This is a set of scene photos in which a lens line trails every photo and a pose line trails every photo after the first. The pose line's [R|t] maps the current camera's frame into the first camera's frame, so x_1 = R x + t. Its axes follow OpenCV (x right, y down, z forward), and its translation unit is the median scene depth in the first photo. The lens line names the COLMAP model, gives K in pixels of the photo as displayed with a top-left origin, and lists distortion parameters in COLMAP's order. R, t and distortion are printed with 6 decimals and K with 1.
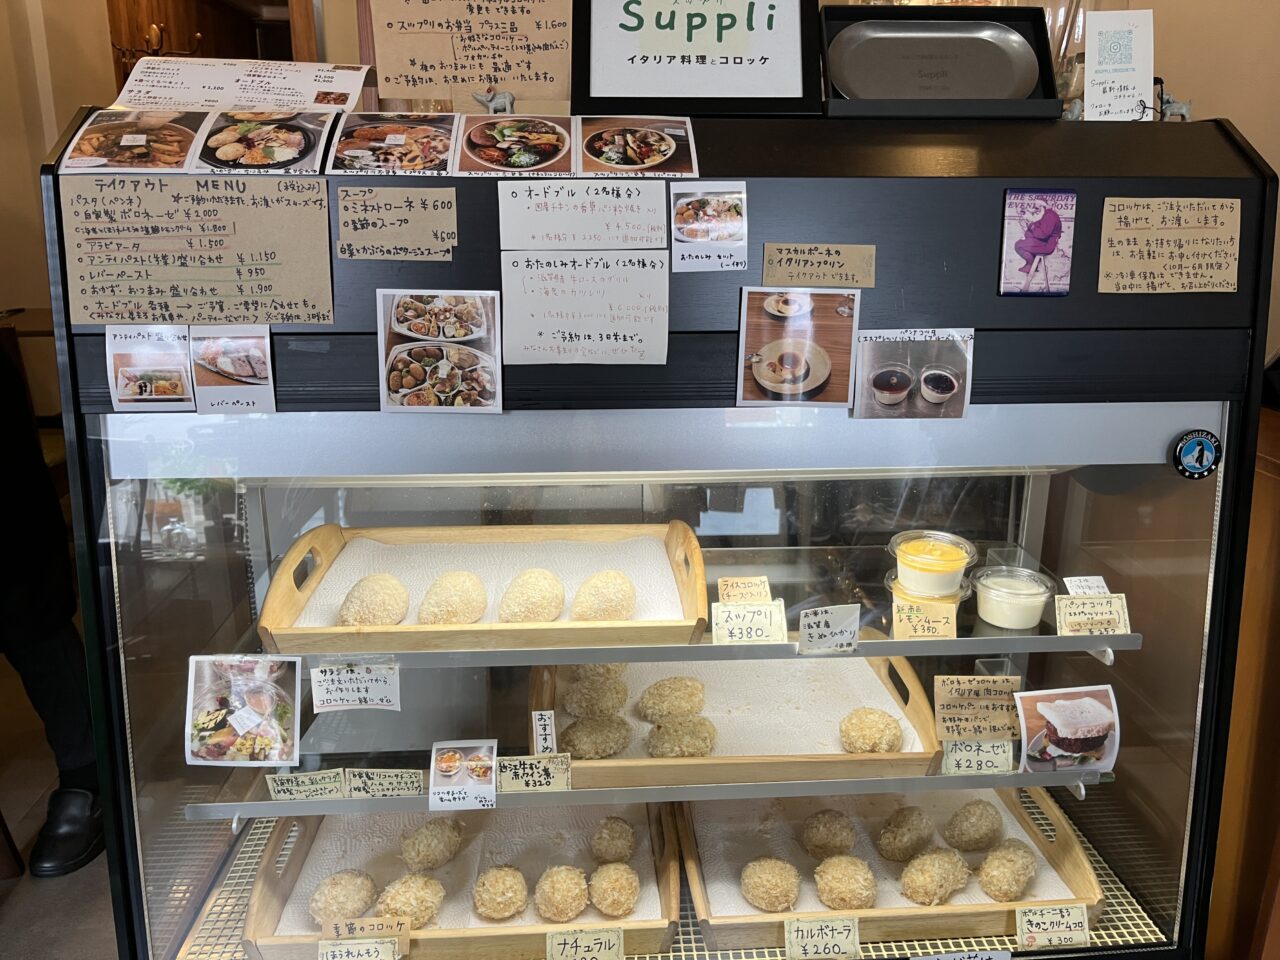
lens RADIAL K [[964.1, 0, 635.4], [0, 964.1, 485.1], [0, 0, 1]] dist [0.047872, -0.067984]
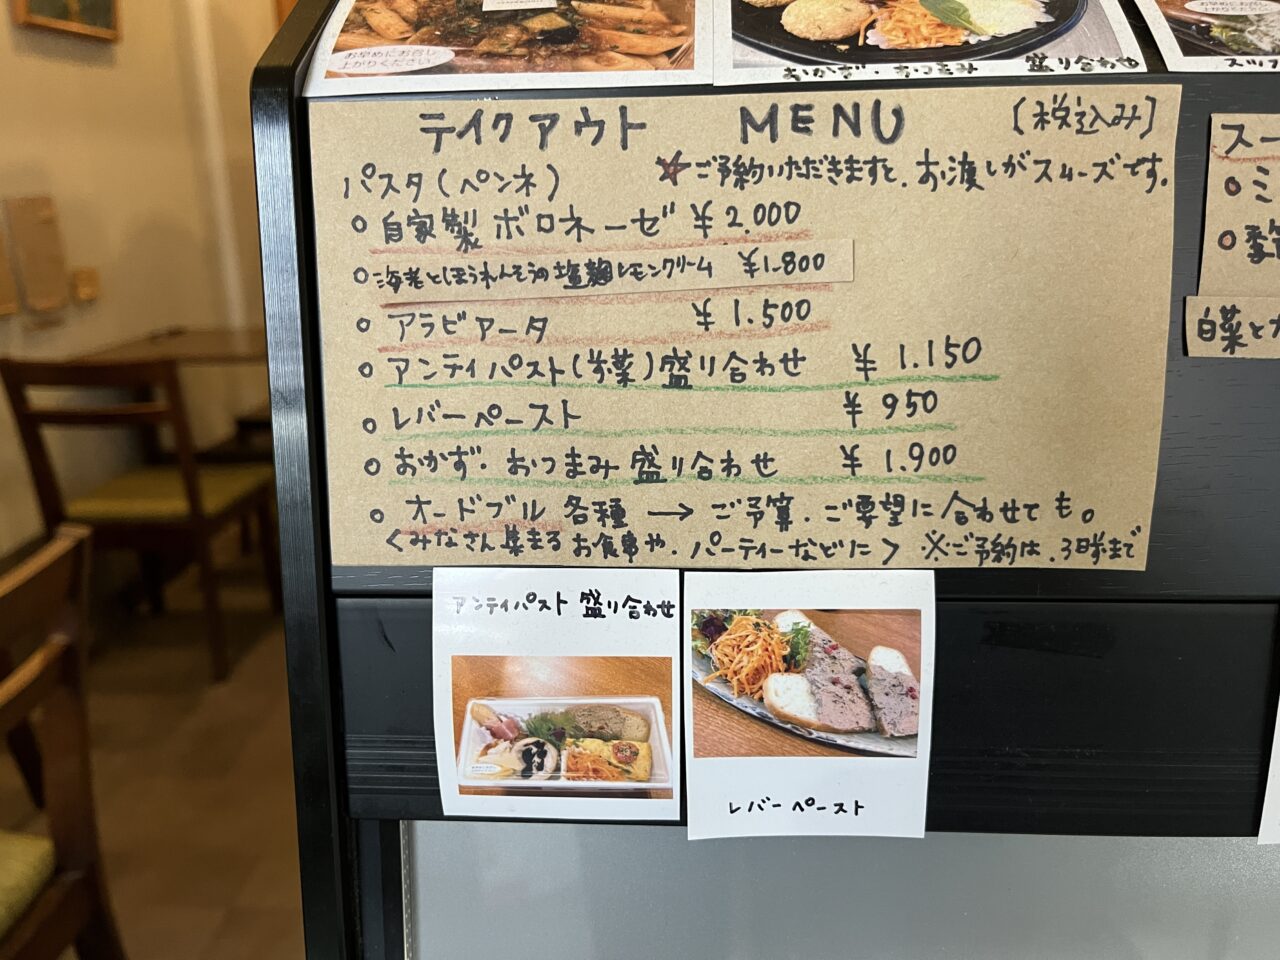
lens RADIAL K [[964.1, 0, 616.7], [0, 964.1, 477.4], [0, 0, 1]] dist [0.047872, -0.067984]
pose [[0.990348, 0.016824, -0.137576, -0.434340], [-0.018188, 0.999797, -0.008658, -0.190109], [0.137403, 0.011077, 0.990453, 0.679934]]
